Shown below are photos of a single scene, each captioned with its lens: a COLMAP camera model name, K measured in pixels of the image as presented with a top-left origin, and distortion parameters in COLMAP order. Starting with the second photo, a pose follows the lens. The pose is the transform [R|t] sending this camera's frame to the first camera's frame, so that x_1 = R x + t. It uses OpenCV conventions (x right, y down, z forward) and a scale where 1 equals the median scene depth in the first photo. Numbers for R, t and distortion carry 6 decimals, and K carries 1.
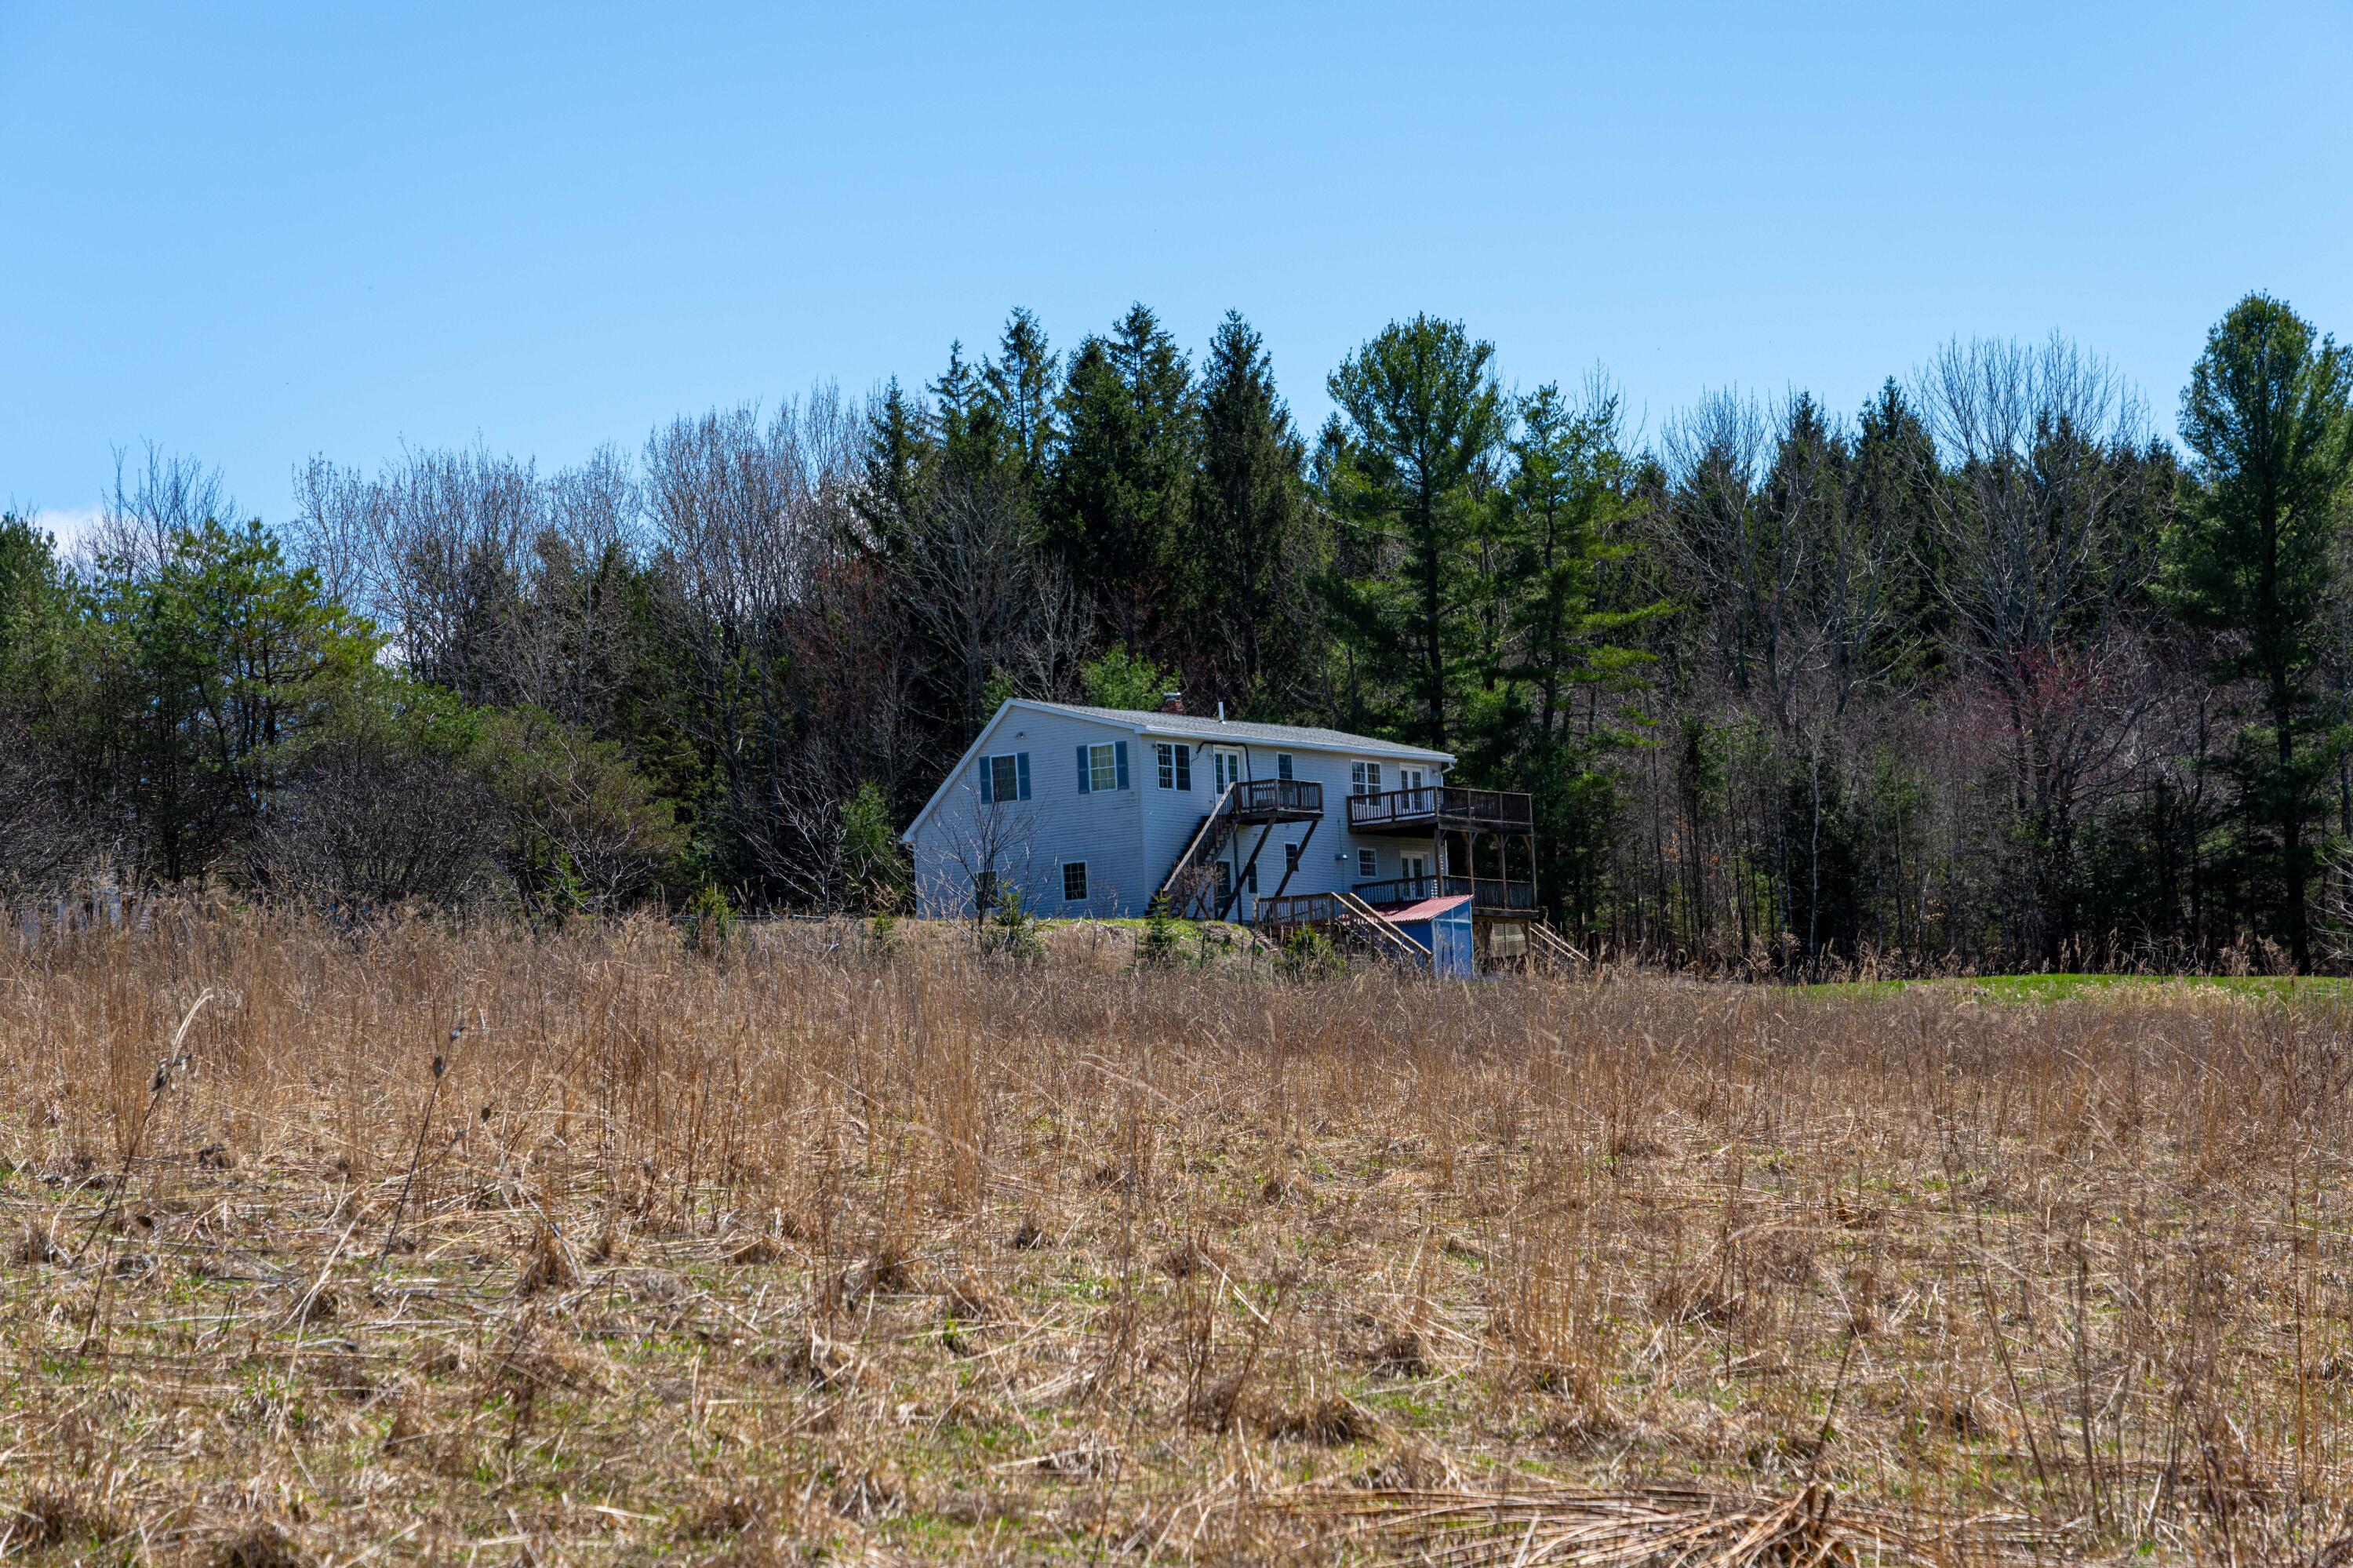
lens RADIAL K [[7297.2, 0, 1176.2], [0, 7297.2, 783.9], [0, 0, 1]] dist [0.066461, 0.000000]
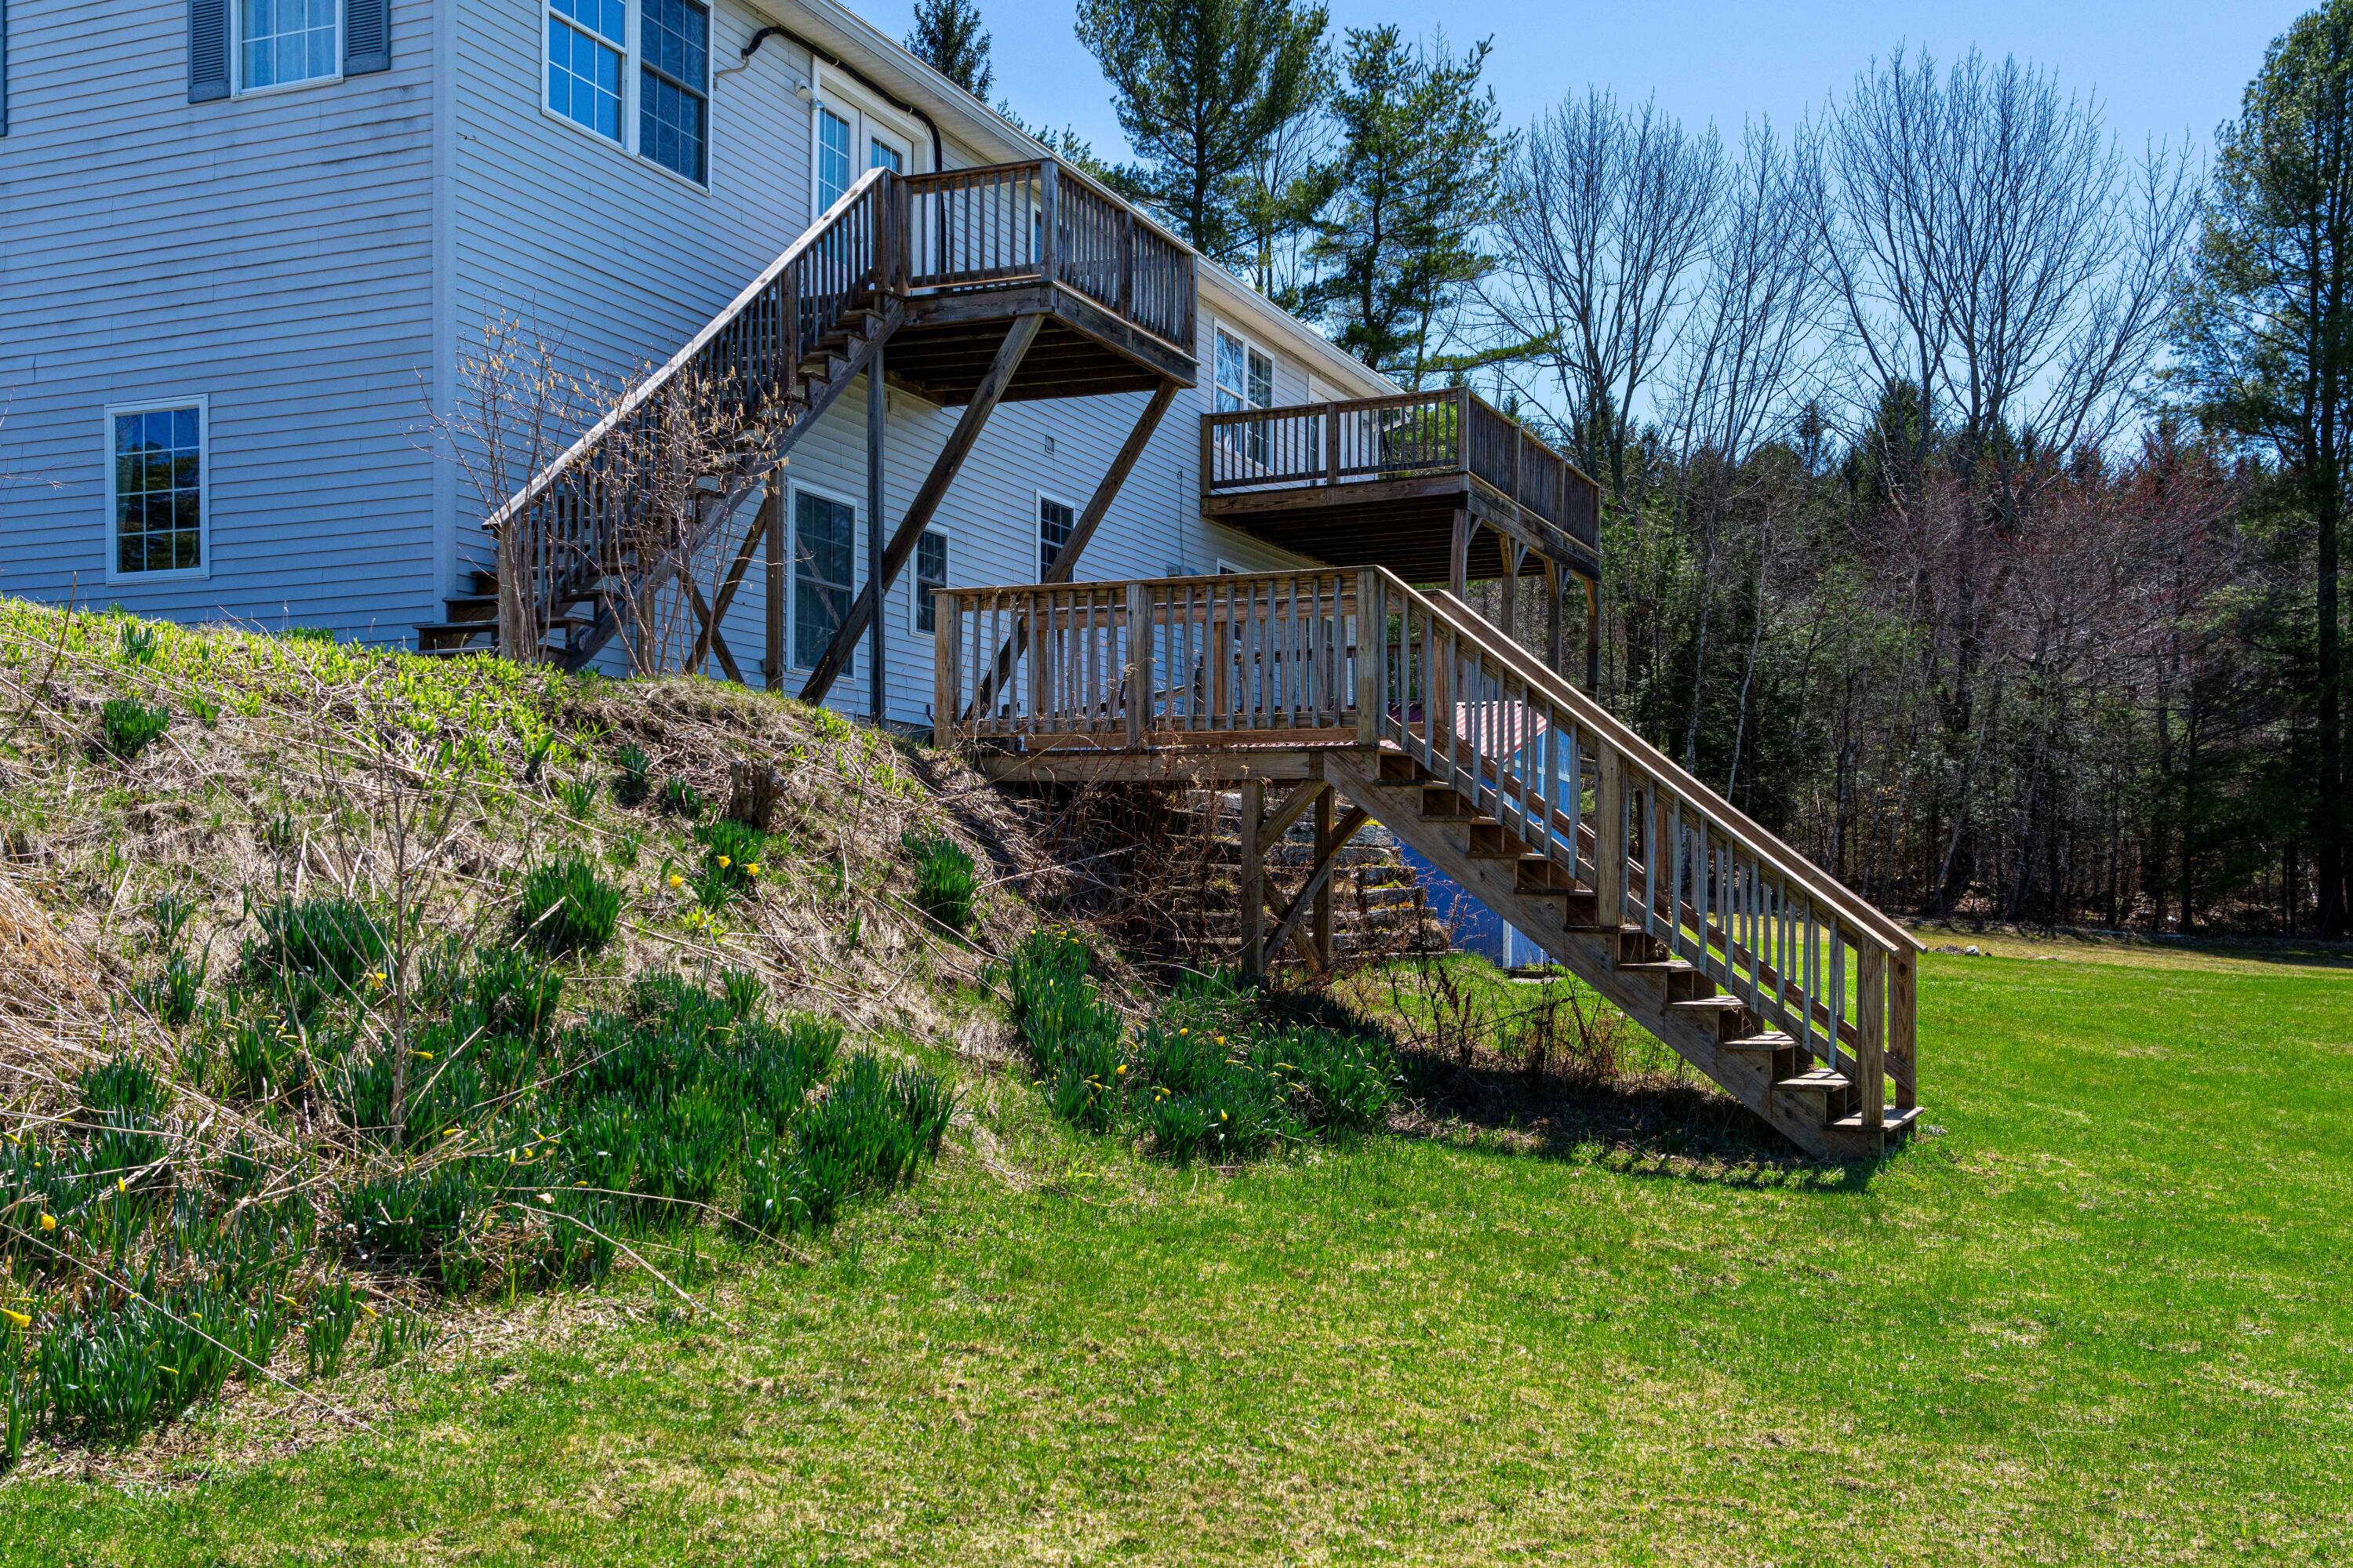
lens RADIAL K [[2093.9, 0, 1171.4], [0, 2093.9, 791.3], [0, 0, 1]] dist [0.018920, 0.002925]
pose [[0.989288, 0.065781, 0.130317, 0.009602], [-0.069332, 0.997331, 0.022895, 0.018867], [-0.128463, -0.031685, 0.991208, 0.918147]]
